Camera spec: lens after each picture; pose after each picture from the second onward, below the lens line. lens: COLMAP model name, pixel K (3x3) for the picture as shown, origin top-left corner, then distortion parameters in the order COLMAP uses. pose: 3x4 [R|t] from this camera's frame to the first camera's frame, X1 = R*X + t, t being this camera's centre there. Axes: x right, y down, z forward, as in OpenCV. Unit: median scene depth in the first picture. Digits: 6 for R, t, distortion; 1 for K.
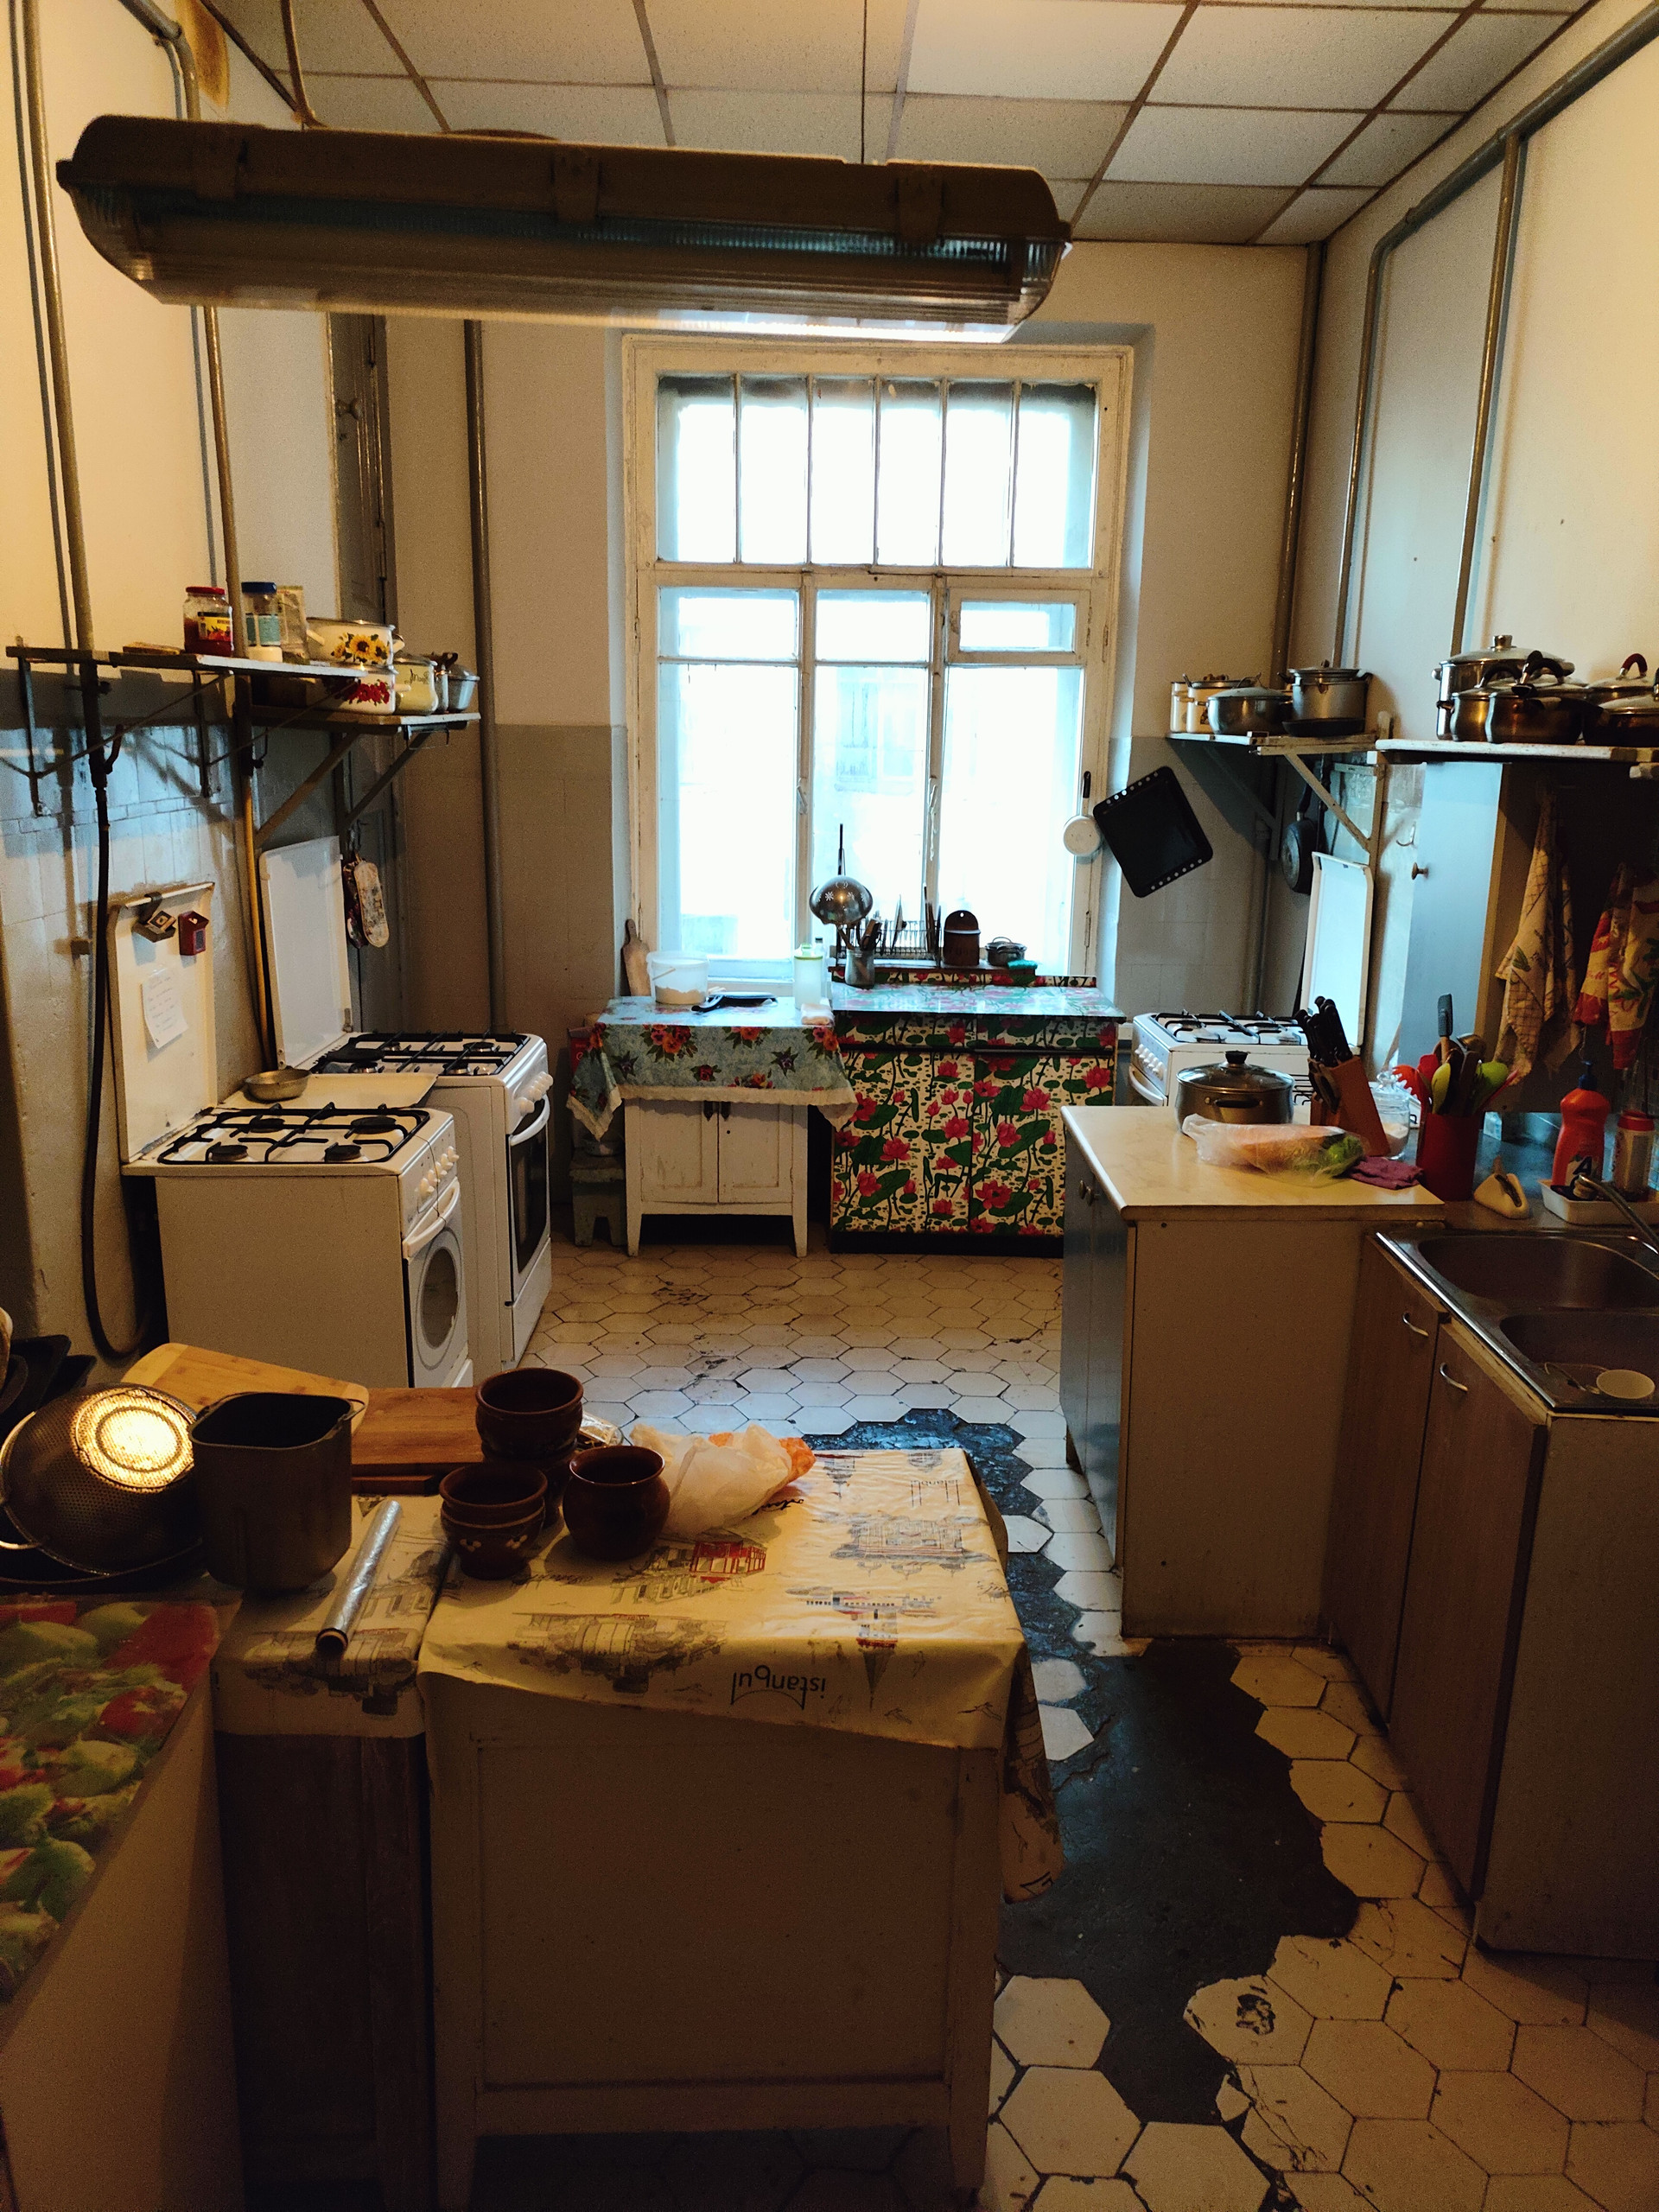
lens RADIAL K [[1628.7, 0, 829.4], [0, 1628.7, 1092.5], [0, 0, 1]] dist [0.033943, -0.017919]
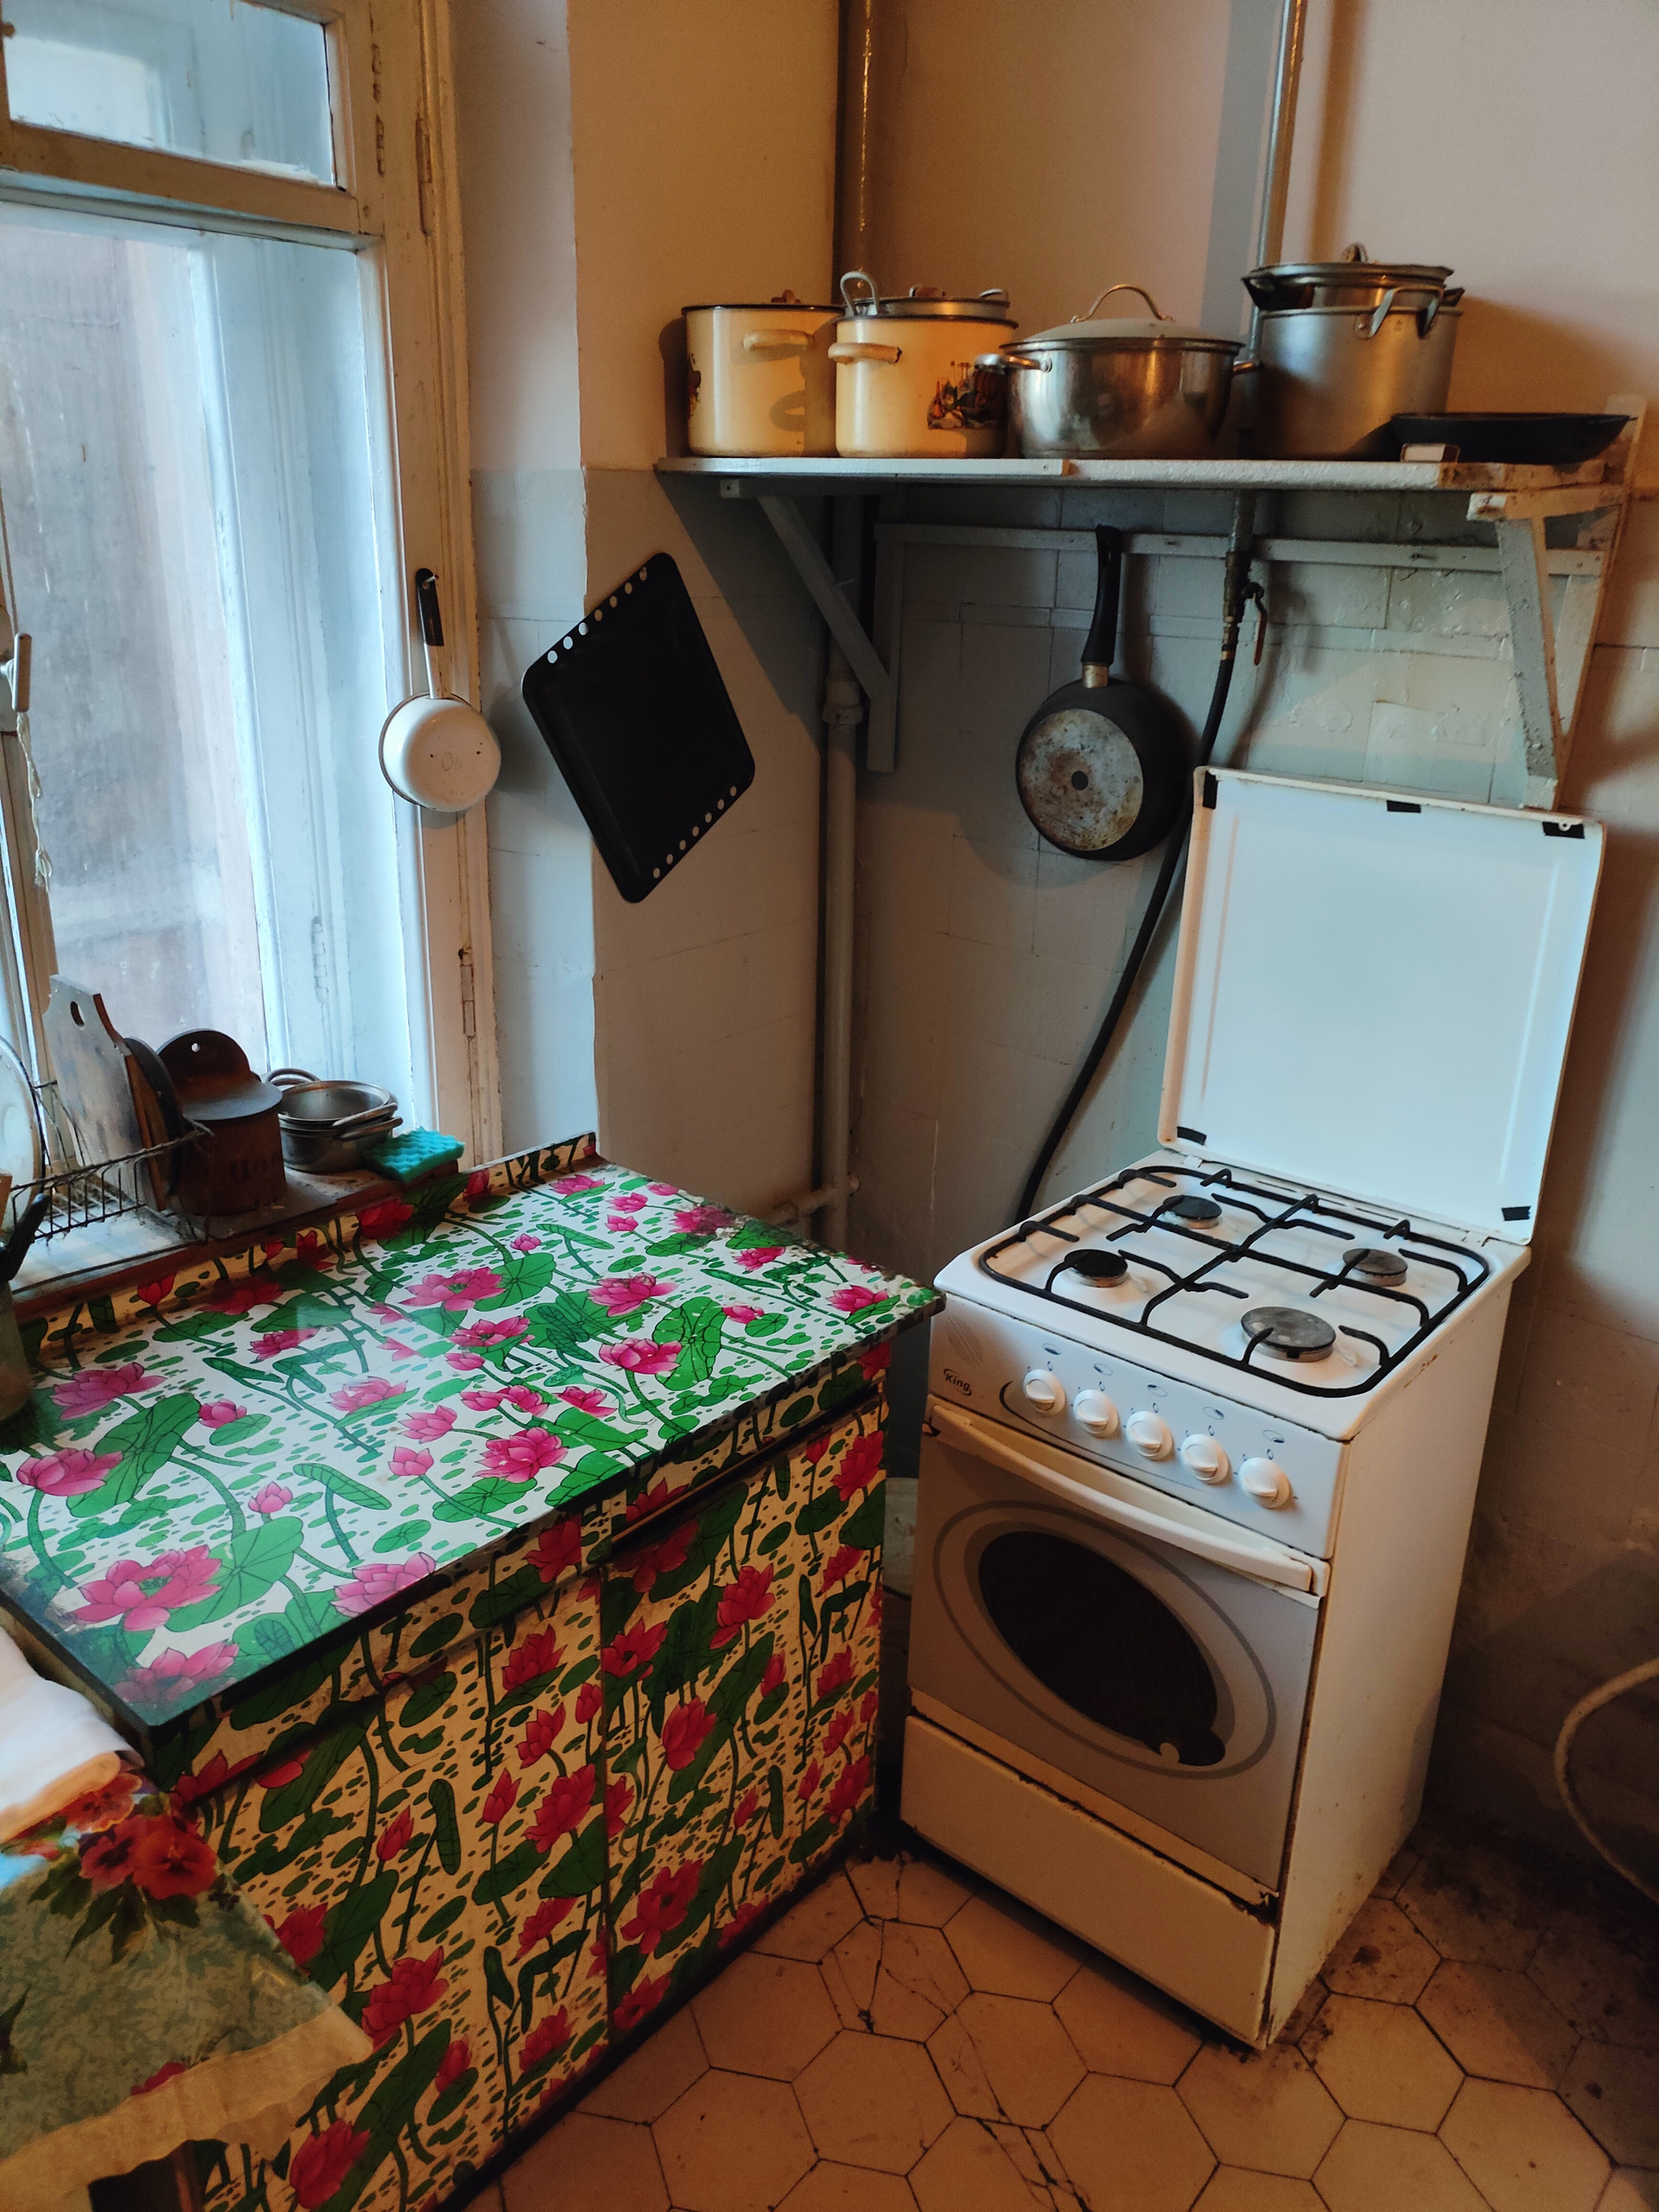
lens RADIAL K [[1628.7, 0, 829.4], [0, 1628.7, 1092.5], [0, 0, 1]] dist [0.033943, -0.017919]
pose [[0.661890, -0.255484, 0.704719, -0.068594], [0.160485, 0.966625, 0.199702, -0.156793], [-0.732220, -0.019084, 0.680801, 0.753270]]
